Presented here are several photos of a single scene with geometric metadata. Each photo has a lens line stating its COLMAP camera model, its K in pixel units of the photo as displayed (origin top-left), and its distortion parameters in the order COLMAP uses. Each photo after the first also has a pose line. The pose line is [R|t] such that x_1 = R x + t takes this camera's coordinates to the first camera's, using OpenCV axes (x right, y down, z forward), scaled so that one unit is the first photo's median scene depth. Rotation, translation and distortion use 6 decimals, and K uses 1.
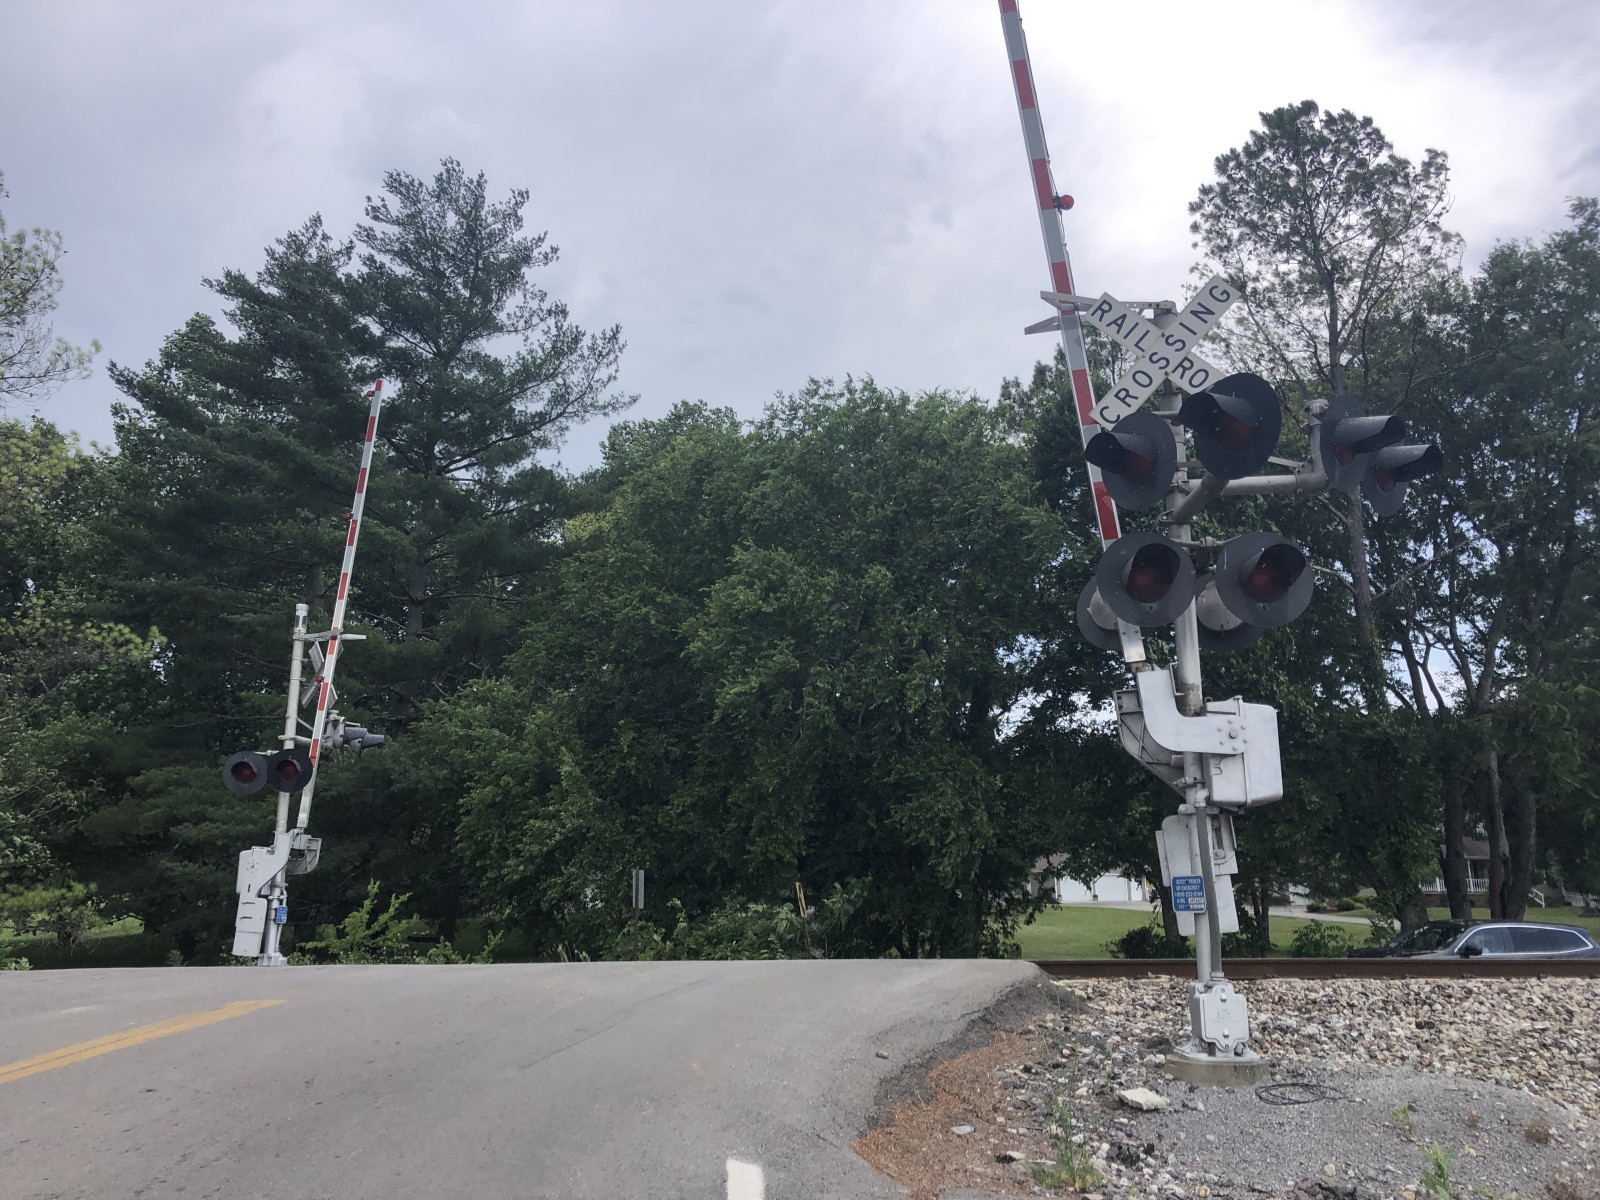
lens RADIAL K [[1307.5, 0, 783.8], [0, 1307.5, 613.0], [0, 0, 1]] dist [0.012067, 0.024511]
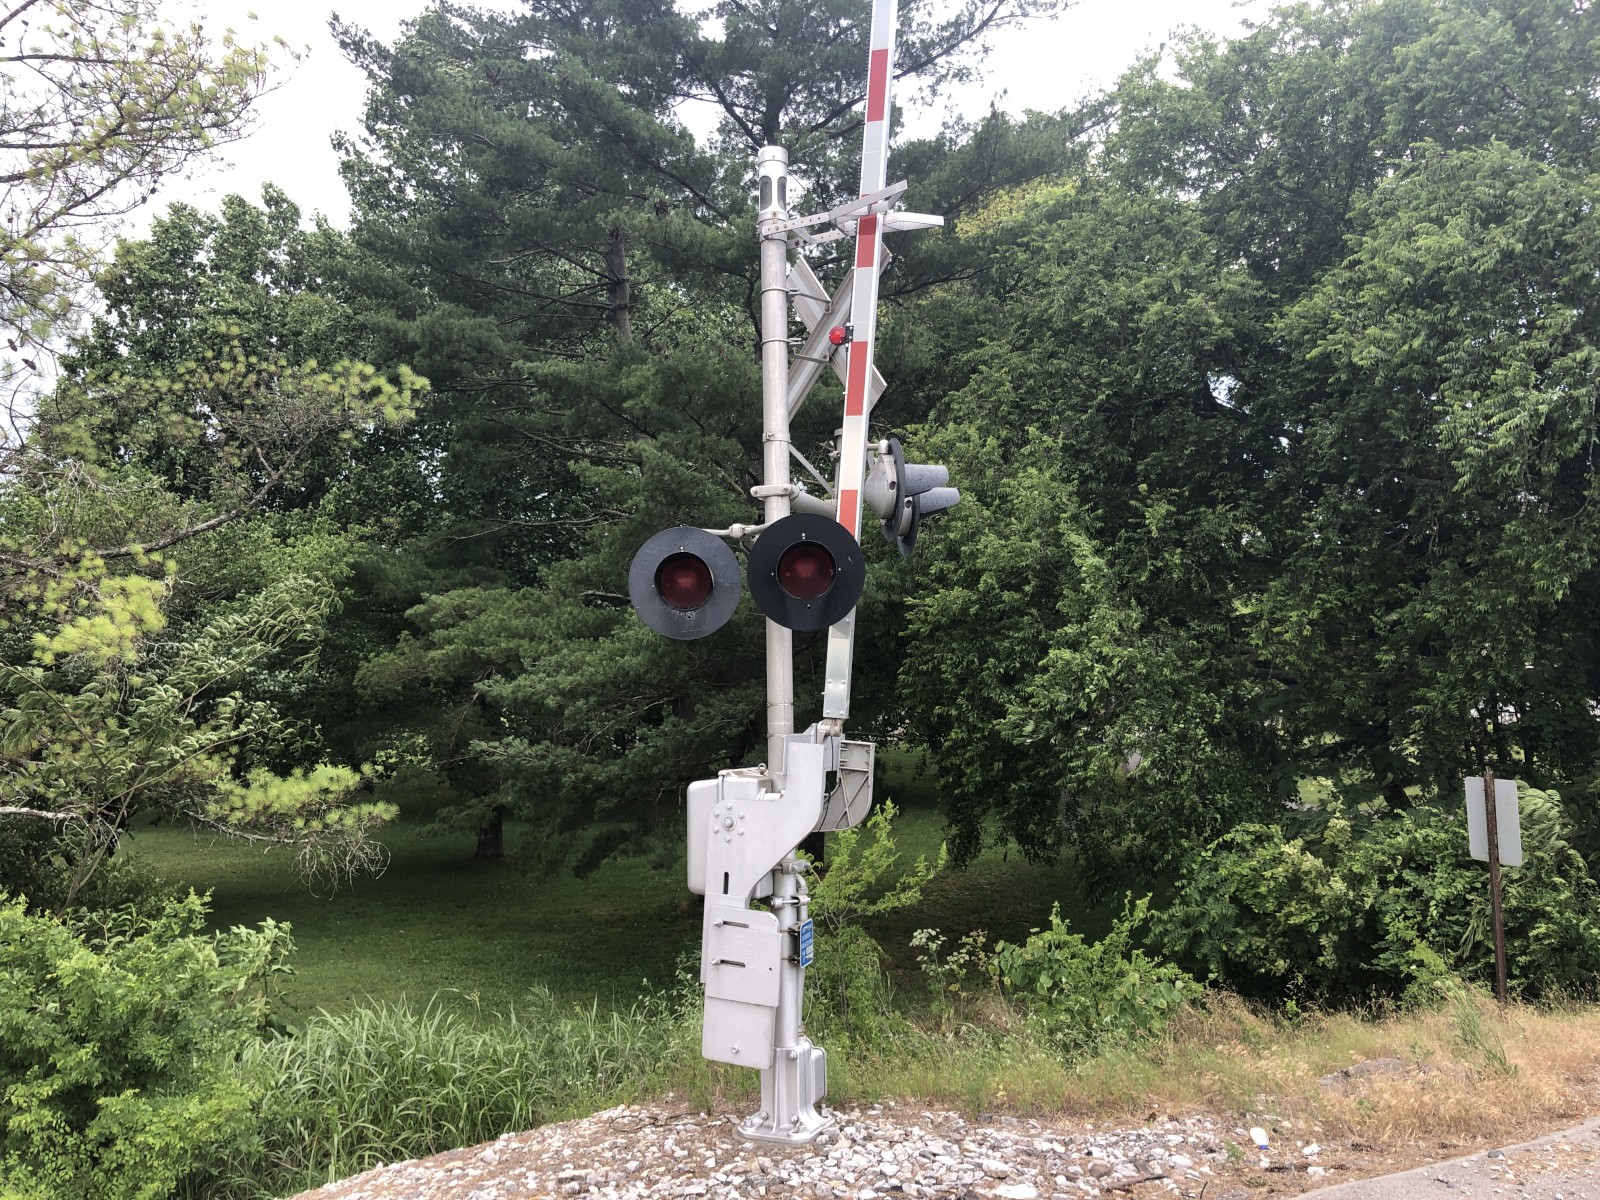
lens RADIAL K [[1305.0, 0, 800.0], [0, 1305.0, 600.0], [0, 0, 1]] dist [0.030687, 0.000537]
pose [[0.986211, -0.034771, -0.161797, -0.303815], [0.055679, 0.990397, 0.126546, 0.077200], [0.155843, -0.133810, 0.978677, 0.607141]]
